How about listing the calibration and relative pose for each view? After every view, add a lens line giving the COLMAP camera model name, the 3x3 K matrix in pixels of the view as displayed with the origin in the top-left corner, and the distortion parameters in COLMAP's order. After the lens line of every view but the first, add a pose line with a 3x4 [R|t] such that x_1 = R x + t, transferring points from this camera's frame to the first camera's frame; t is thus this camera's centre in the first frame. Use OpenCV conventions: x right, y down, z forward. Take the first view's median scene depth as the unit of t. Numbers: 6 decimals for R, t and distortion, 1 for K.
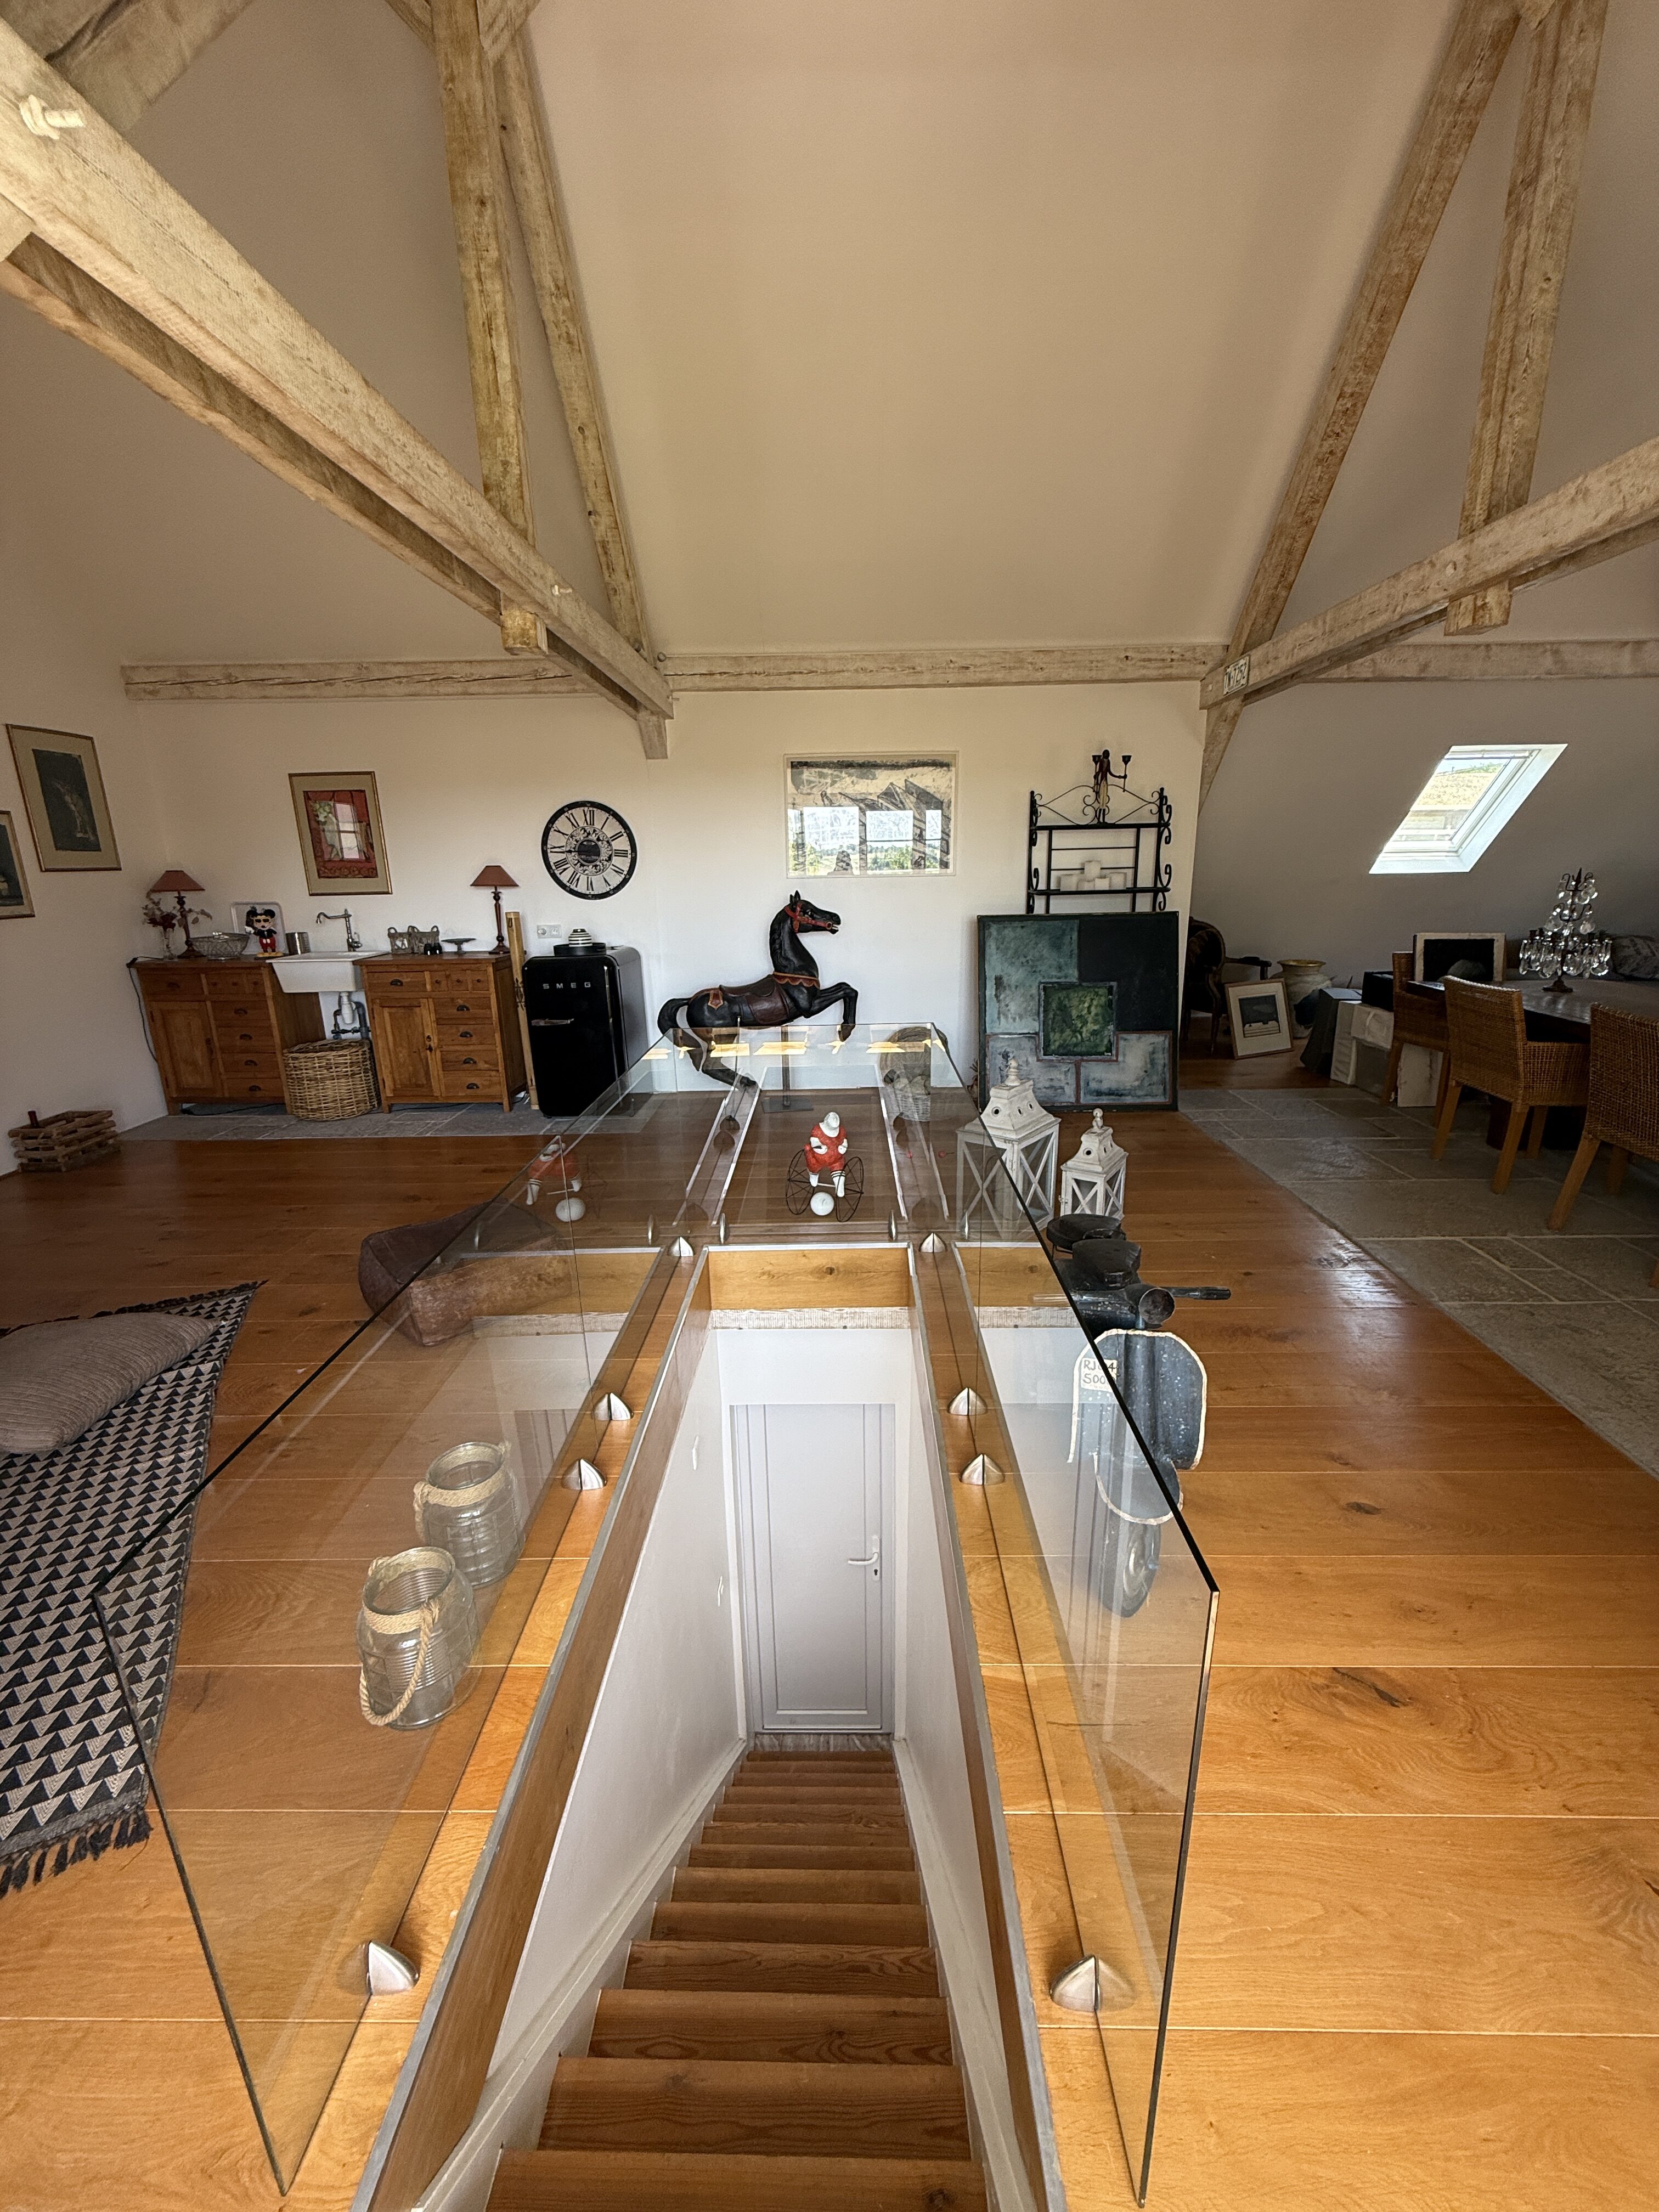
lens RADIAL K [[880.4, 0, 834.4], [0, 880.4, 1099.4], [0, 0, 1]] dist [0.000017, 0.000136]
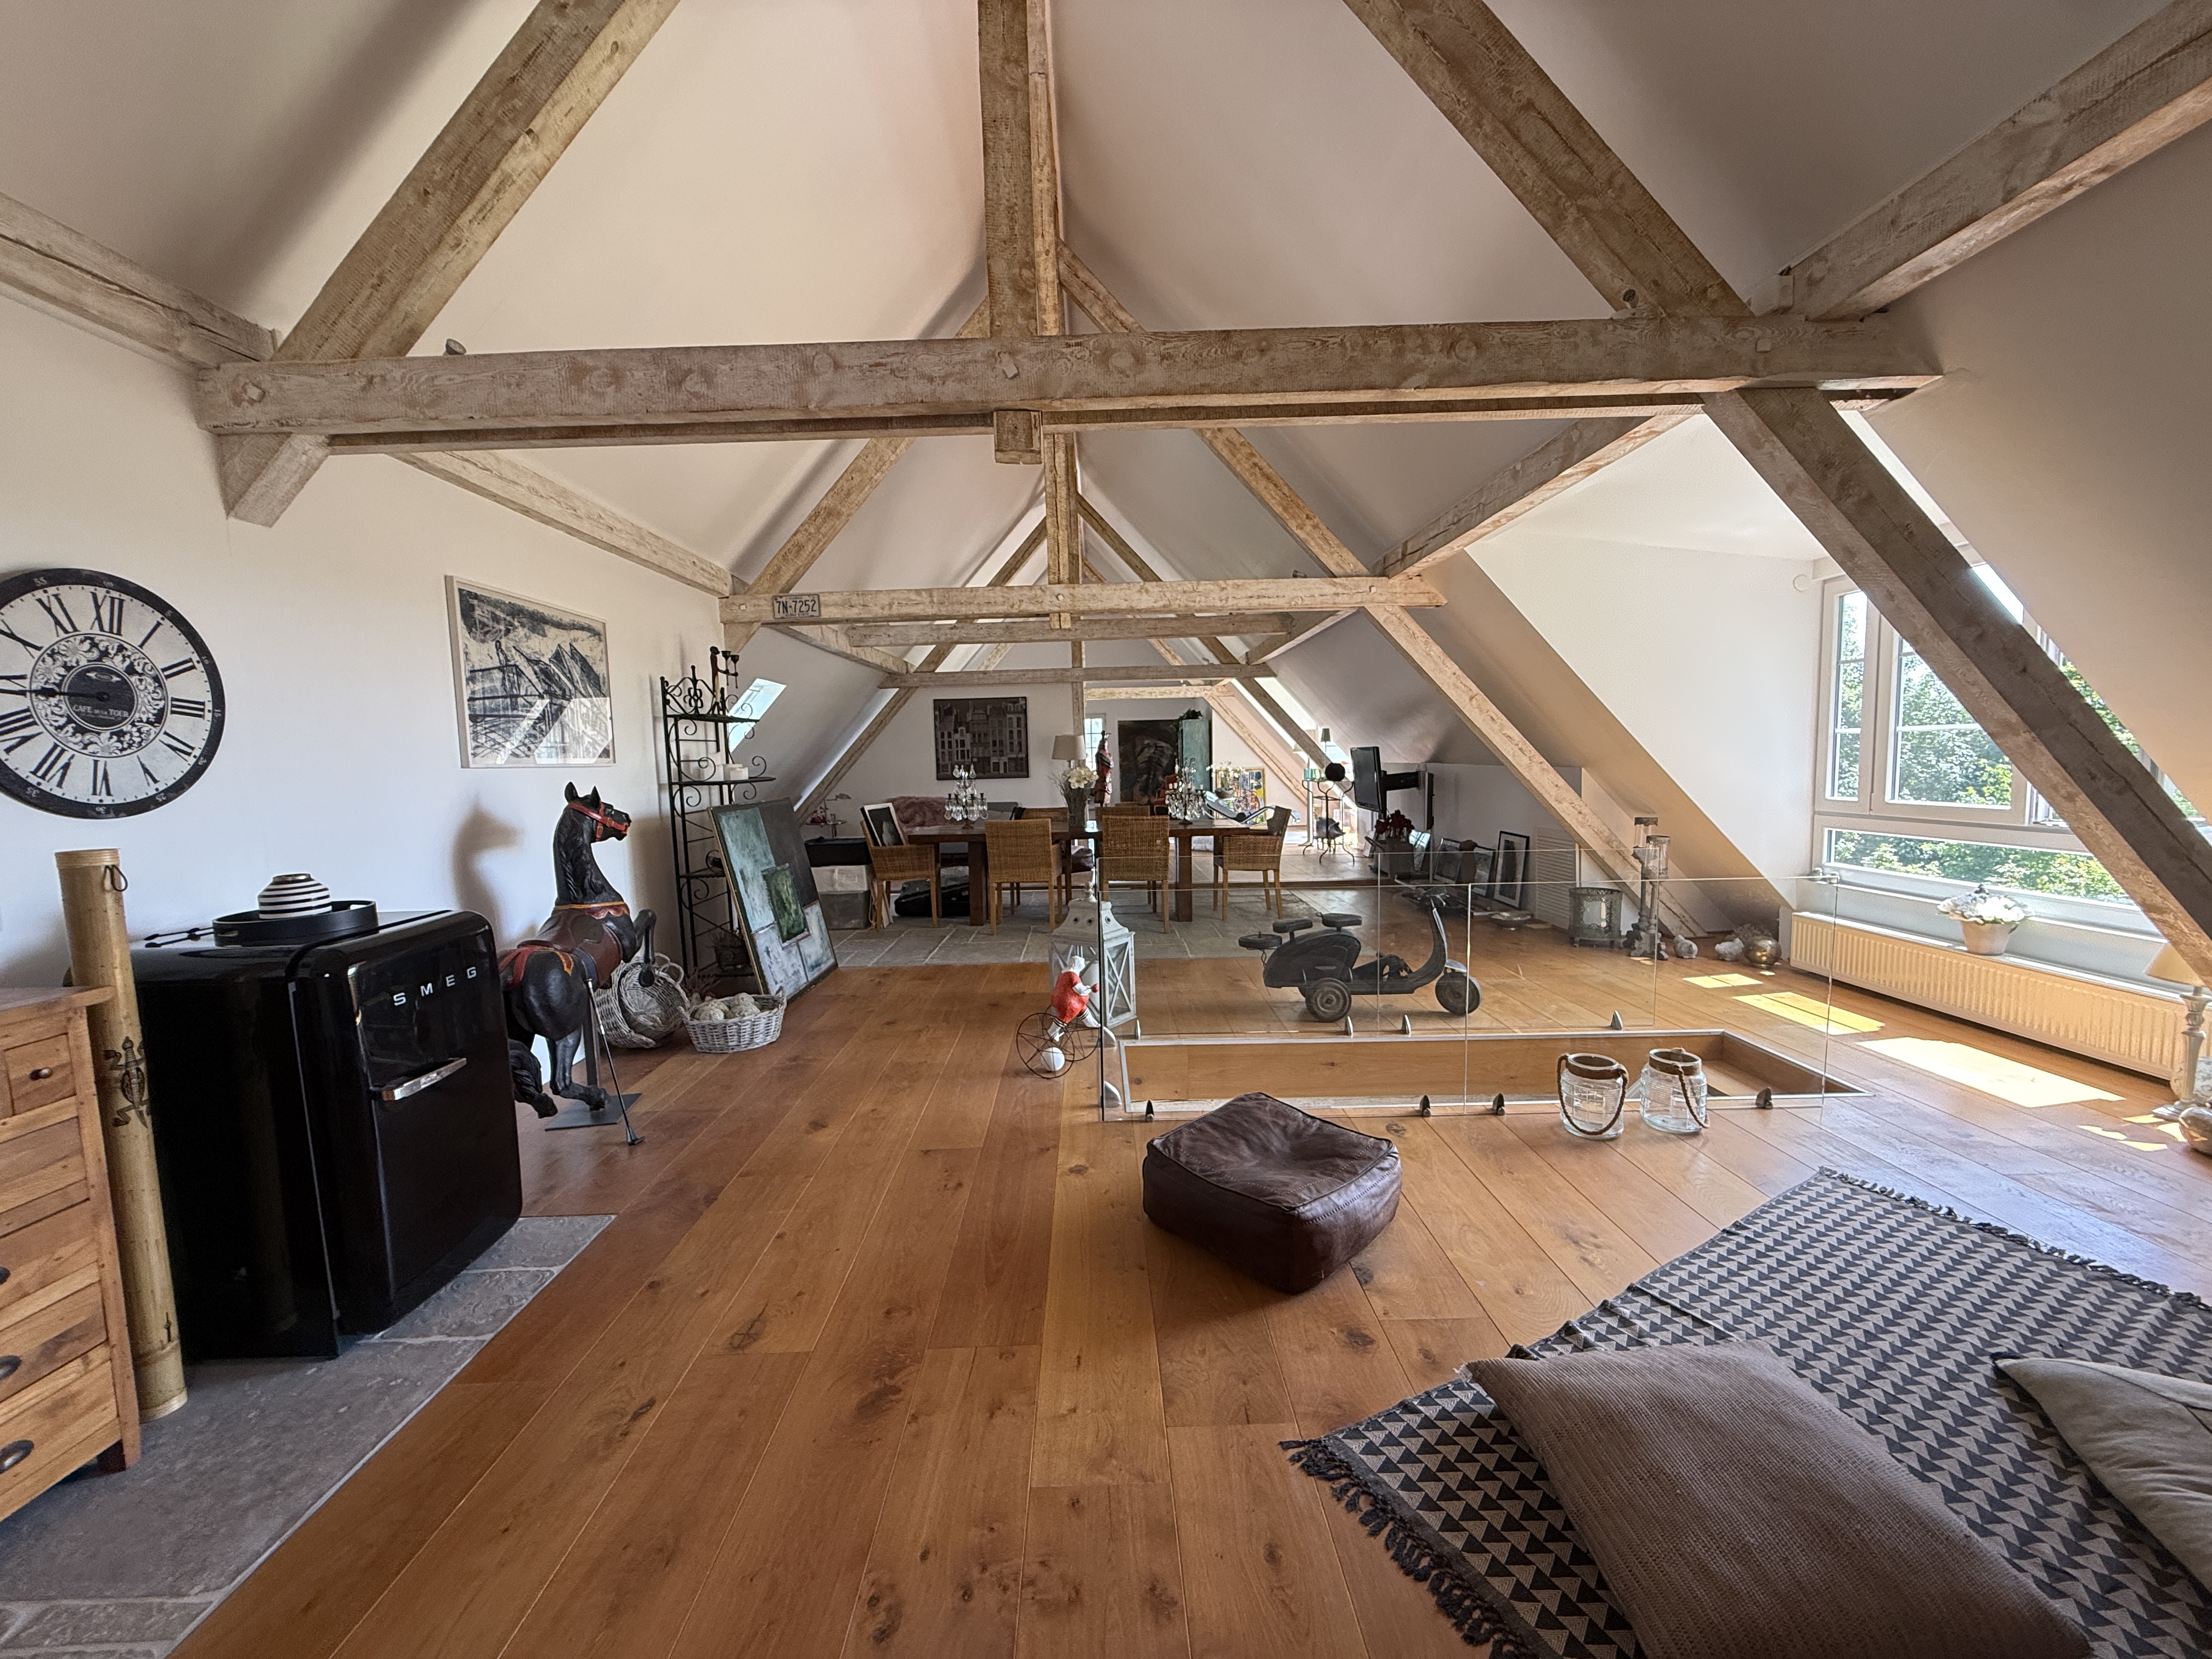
lens RADIAL K [[880.4, 0, 1102.3], [0, 880.4, 833.6], [0, 0, 1]] dist [0.000017, 0.000136]
pose [[-0.027090, -0.064101, 0.997576, -0.690174], [0.284133, 0.956287, 0.069164, -0.125964], [-0.958402, 0.285318, -0.007693, 0.601378]]
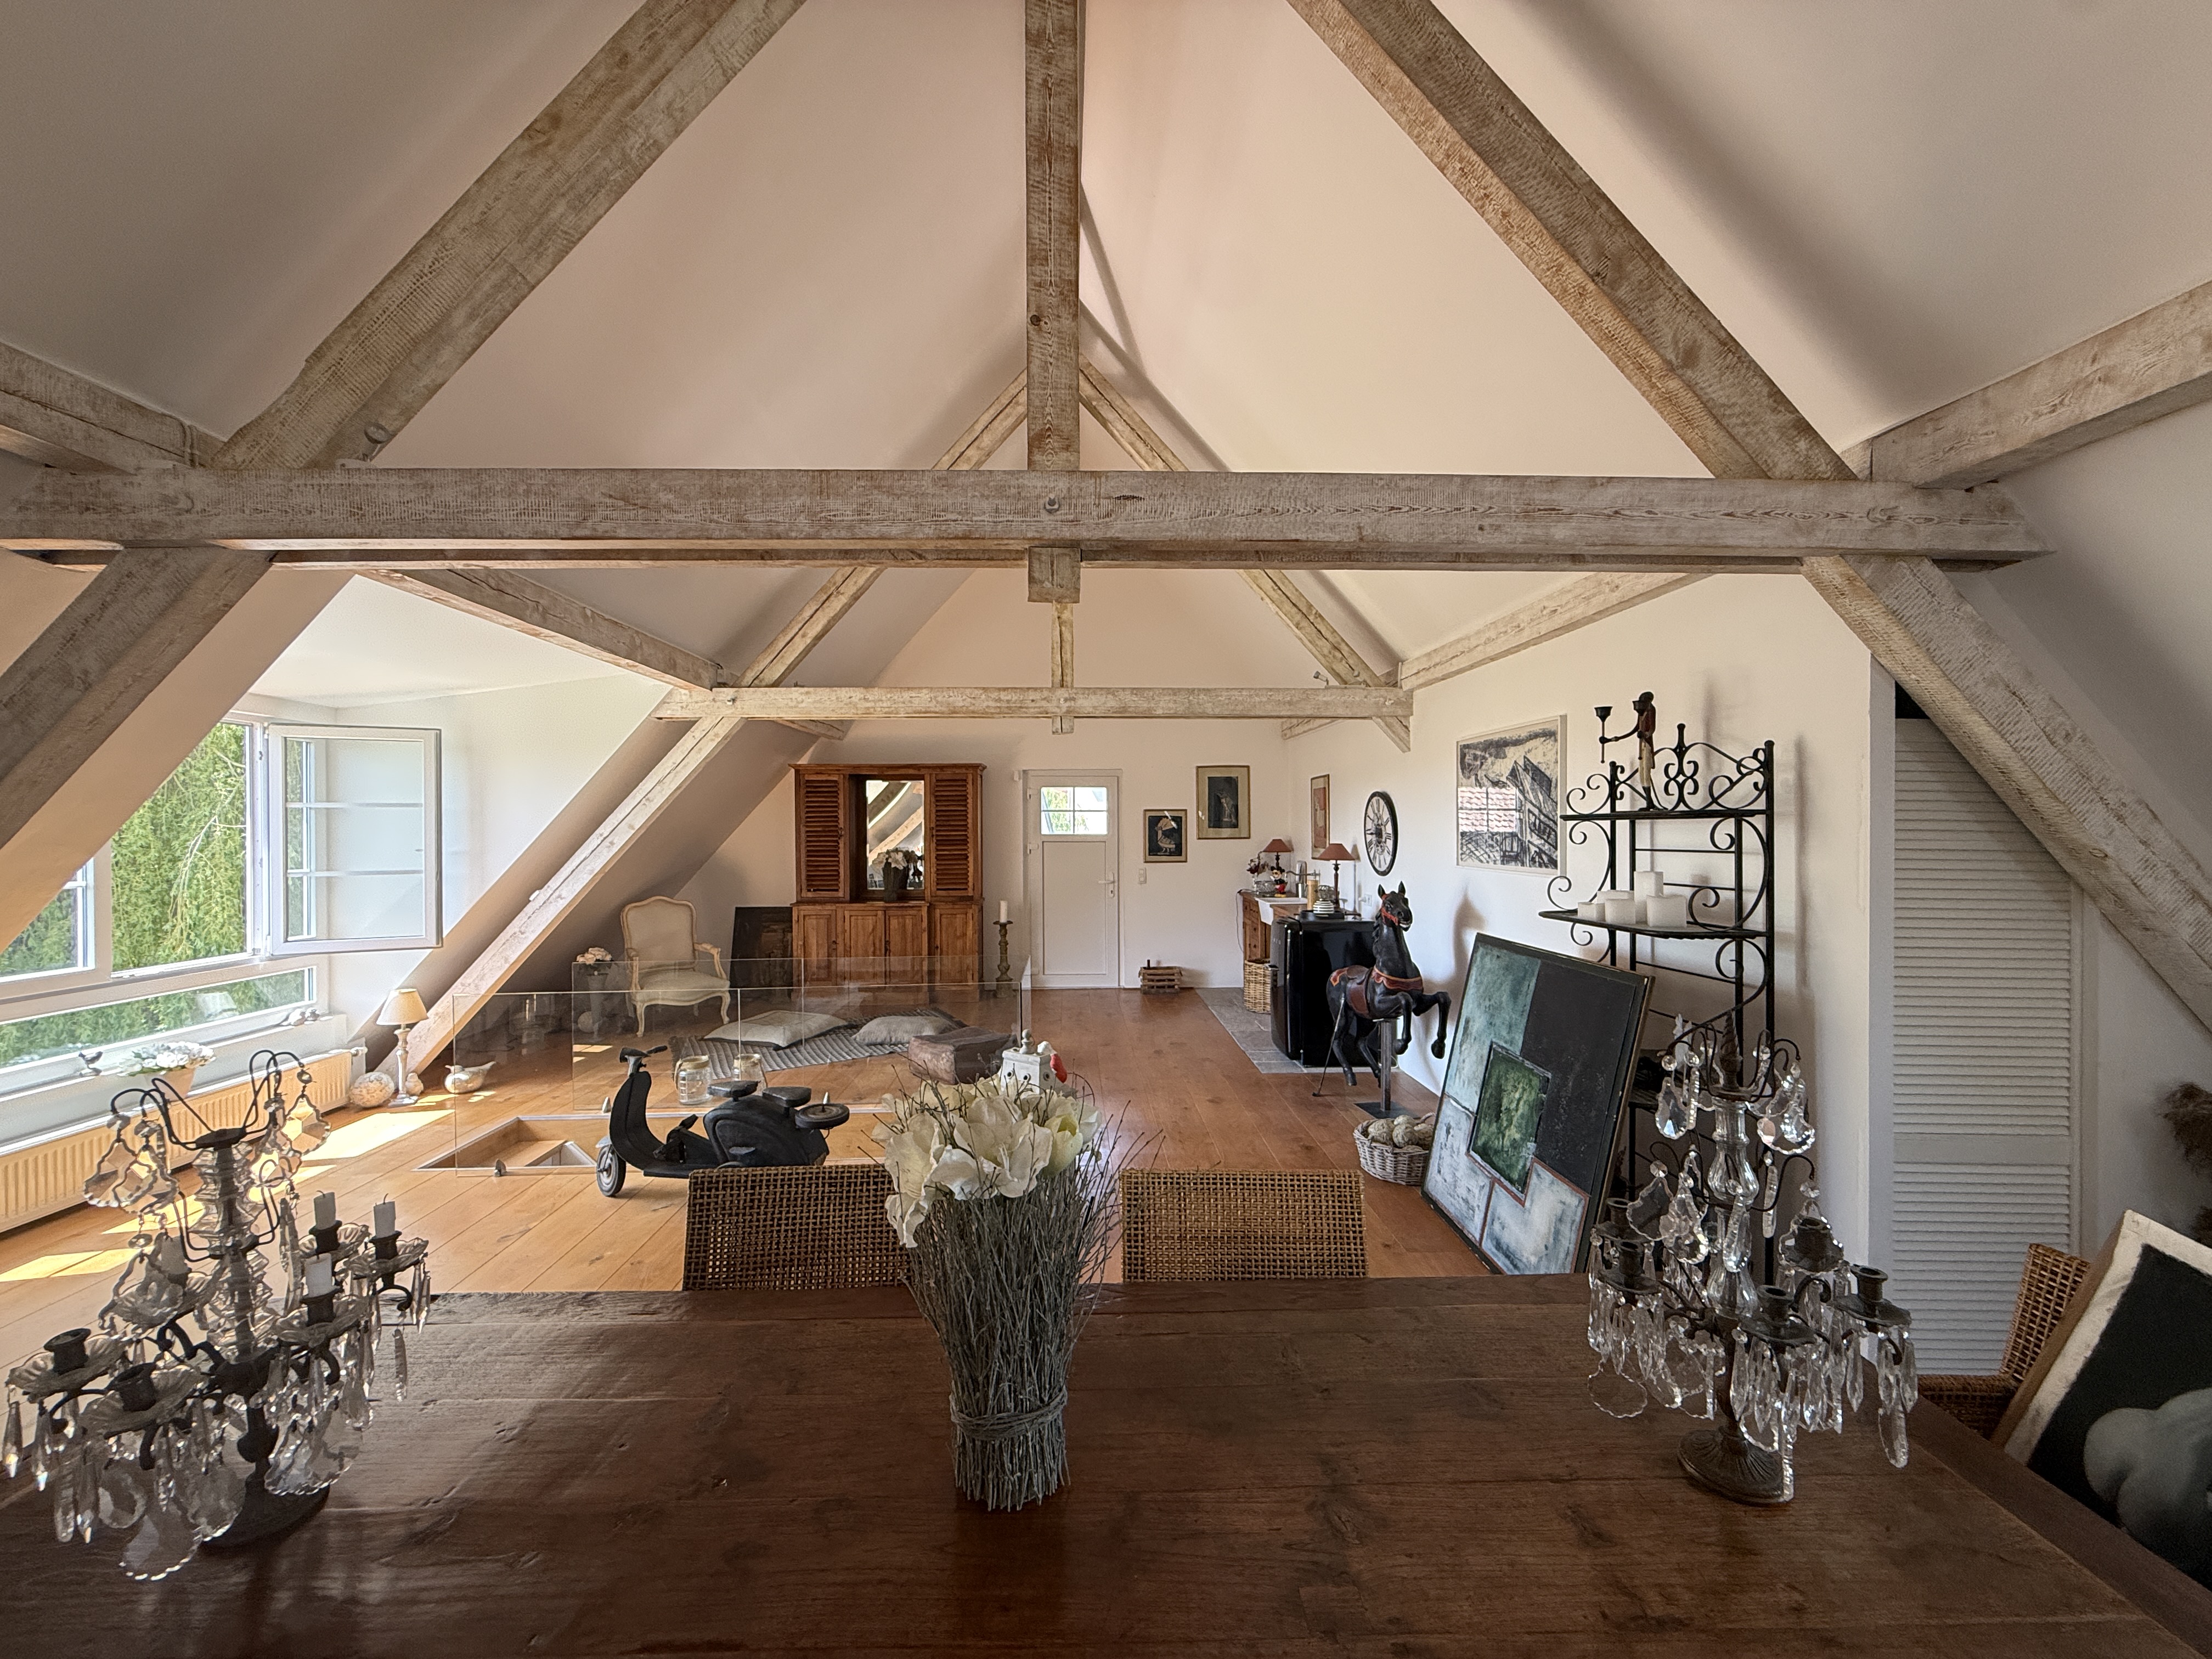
lens RADIAL K [[880.4, 0, 1105.3], [0, 880.4, 835.3], [0, 0, 1]] dist [0.000017, 0.000136]
pose [[0.065667, 0.025354, -0.997519, 0.822849], [-0.255087, 0.966887, 0.007783, -0.201692], [0.964686, 0.253943, 0.069960, 0.591516]]
